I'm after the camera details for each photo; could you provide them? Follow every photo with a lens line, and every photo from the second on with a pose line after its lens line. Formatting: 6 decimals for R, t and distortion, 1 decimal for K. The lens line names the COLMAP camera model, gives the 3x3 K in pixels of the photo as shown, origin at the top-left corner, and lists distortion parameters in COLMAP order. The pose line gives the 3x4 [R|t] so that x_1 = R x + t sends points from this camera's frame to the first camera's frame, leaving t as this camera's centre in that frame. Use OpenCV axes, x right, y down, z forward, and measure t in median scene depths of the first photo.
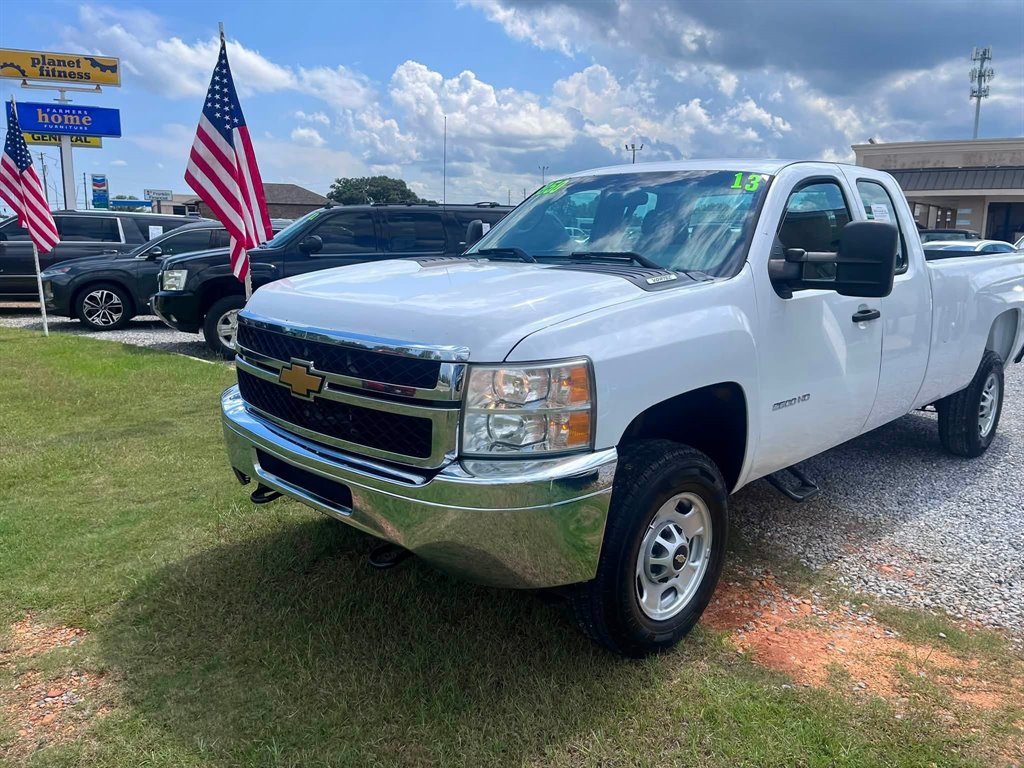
lens RADIAL K [[784.8, 0, 516.9], [0, 784.8, 384.3], [0, 0, 1]] dist [0.072235, -0.086479]
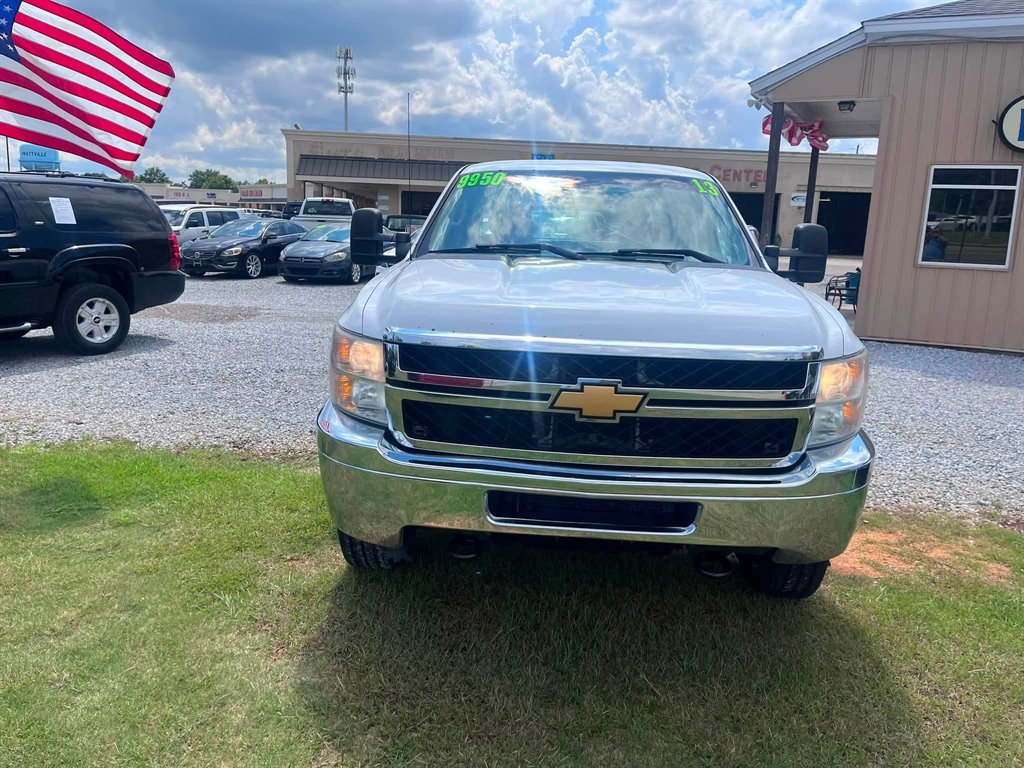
lens RADIAL K [[784.8, 0, 516.9], [0, 784.8, 384.3], [0, 0, 1]] dist [0.072235, -0.086479]
pose [[0.750100, -0.122038, 0.649966, -0.066455], [0.104647, 0.992346, 0.065556, -0.006708], [-0.652992, 0.018843, 0.757130, 0.027941]]
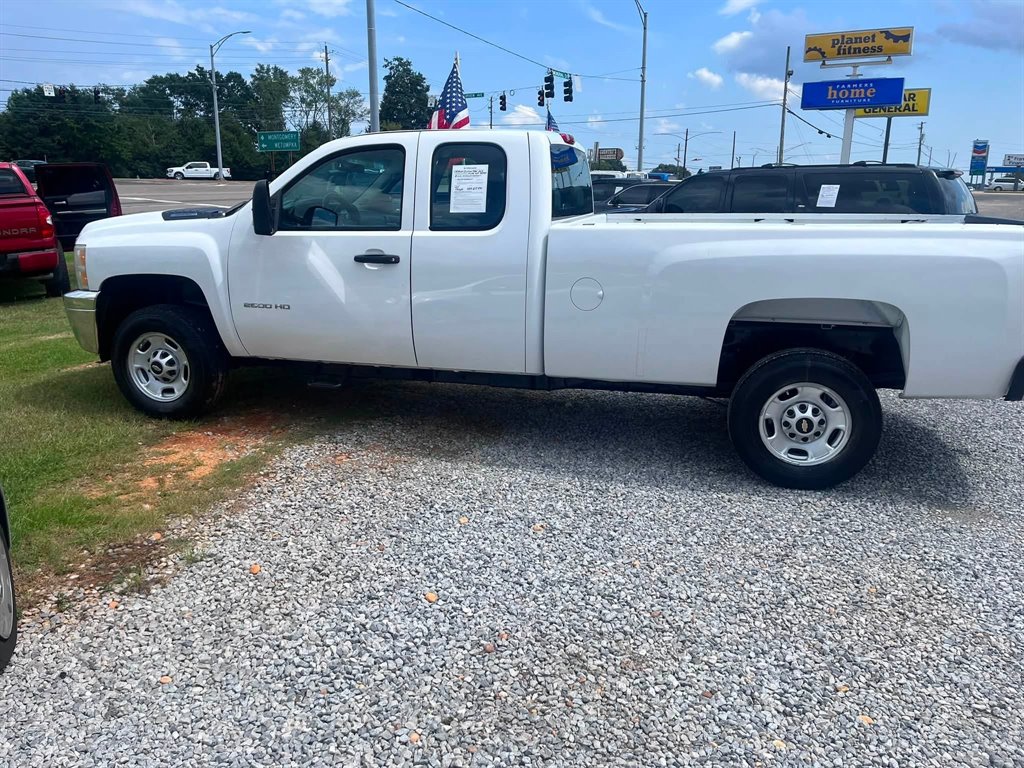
lens RADIAL K [[784.8, 0, 516.9], [0, 784.8, 384.3], [0, 0, 1]] dist [0.072235, -0.086479]
pose [[0.533858, 0.206456, -0.819983, 0.160791], [-0.175213, 0.975697, 0.131587, -0.009571], [0.827222, 0.073423, 0.557058, 0.050717]]
